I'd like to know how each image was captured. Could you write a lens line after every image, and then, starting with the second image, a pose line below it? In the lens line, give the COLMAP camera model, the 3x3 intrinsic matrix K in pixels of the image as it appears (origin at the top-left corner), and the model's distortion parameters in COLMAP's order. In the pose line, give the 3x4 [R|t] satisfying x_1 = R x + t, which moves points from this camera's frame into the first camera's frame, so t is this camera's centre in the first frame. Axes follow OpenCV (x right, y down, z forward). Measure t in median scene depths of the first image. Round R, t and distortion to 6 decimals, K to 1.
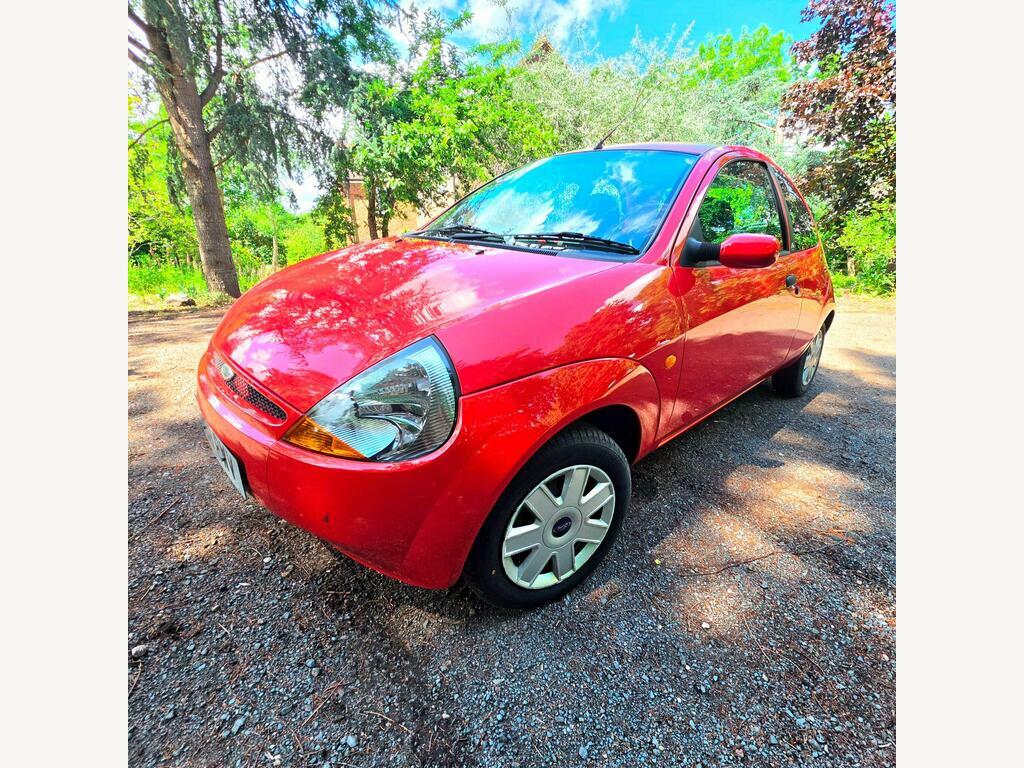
lens RADIAL K [[416.8, 0, 515.9], [0, 416.8, 362.8], [0, 0, 1]] dist [0.000362, -0.000149]
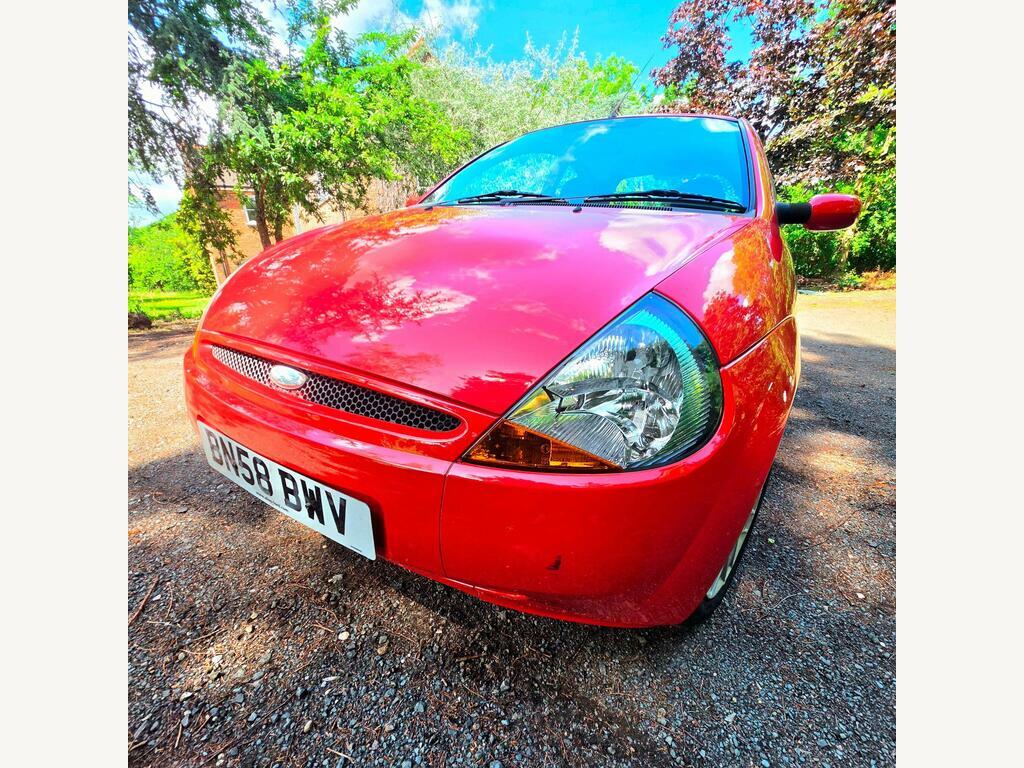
lens RADIAL K [[404.0, 0, 512.0], [0, 404.0, 384.0], [0, 0, 1]] dist [-0.001253, 0.000106]
pose [[0.968245, -0.092279, 0.232347, -0.082495], [0.084958, 0.995526, 0.041345, 0.005944], [-0.235123, -0.020292, 0.971754, 0.048786]]
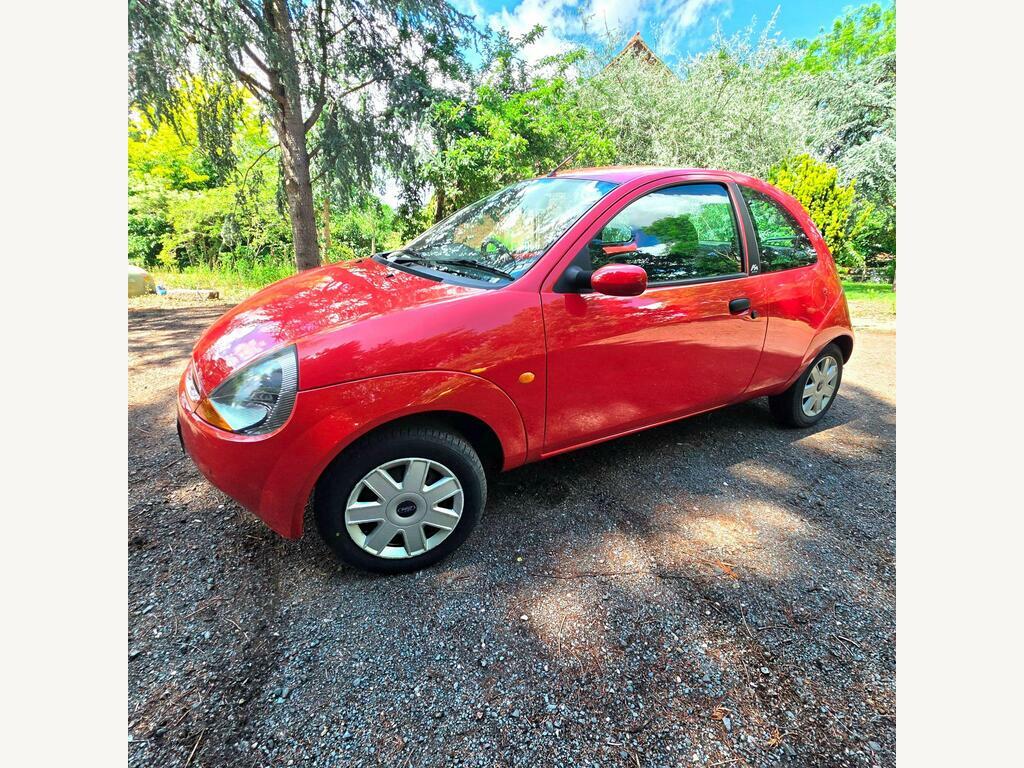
lens RADIAL K [[426.7, 0, 500.5], [0, 426.7, 351.6], [0, 0, 1]] dist [0.001775, 0.000273]
pose [[0.972614, 0.059758, -0.224612, 0.100603], [-0.067249, 0.997402, -0.025841, -0.007063], [0.222484, 0.040238, 0.974106, -0.024952]]
